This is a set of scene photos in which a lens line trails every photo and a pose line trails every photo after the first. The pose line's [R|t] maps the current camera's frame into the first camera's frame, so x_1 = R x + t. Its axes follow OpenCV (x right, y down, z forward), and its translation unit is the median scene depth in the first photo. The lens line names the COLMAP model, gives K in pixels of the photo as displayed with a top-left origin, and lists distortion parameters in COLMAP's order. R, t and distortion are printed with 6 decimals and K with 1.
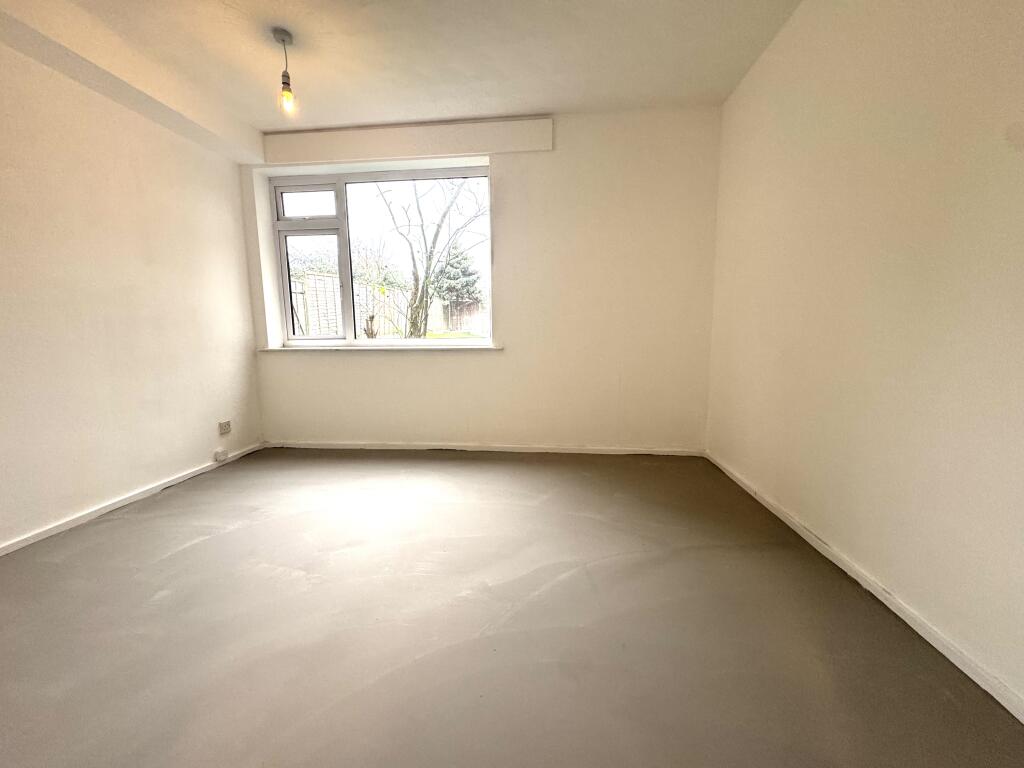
lens RADIAL K [[403.7, 0, 512.0], [0, 403.7, 384.0], [0, 0, 1]] dist [-0.002564, 0.000130]
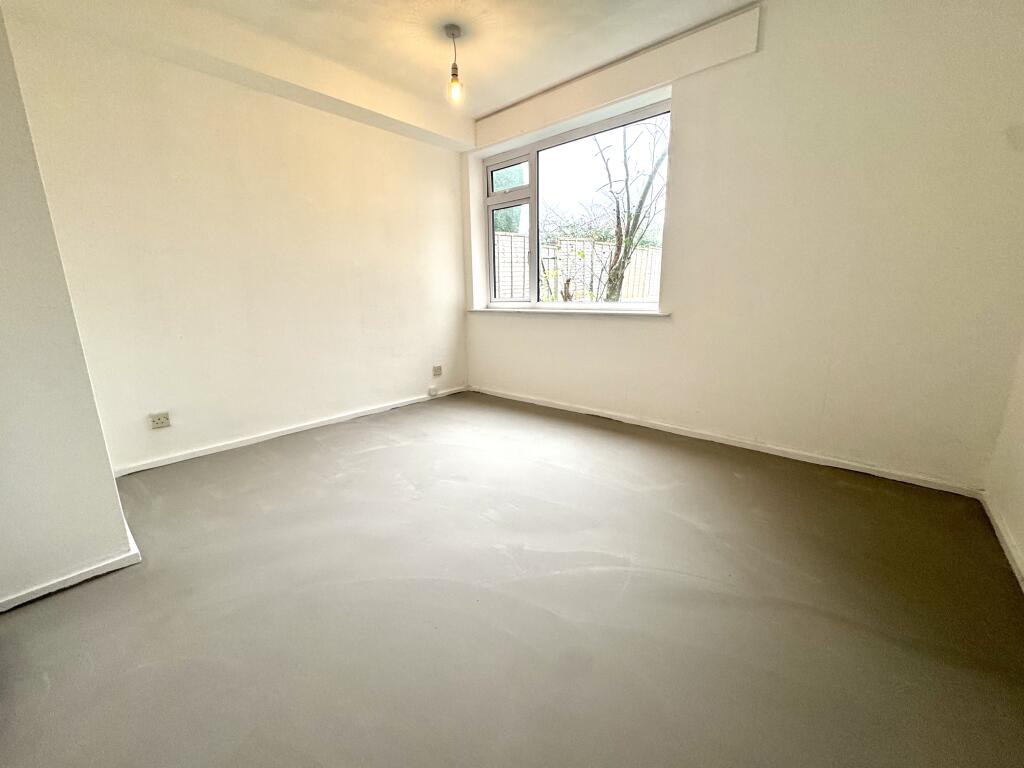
lens RADIAL K [[403.7, 0, 512.0], [0, 403.7, 384.0], [0, 0, 1]] dist [-0.002564, 0.000130]
pose [[0.811119, 0.126478, -0.571043, 0.215167], [-0.073362, 0.990629, 0.115206, -0.015159], [0.580262, -0.051553, 0.812796, 0.079628]]
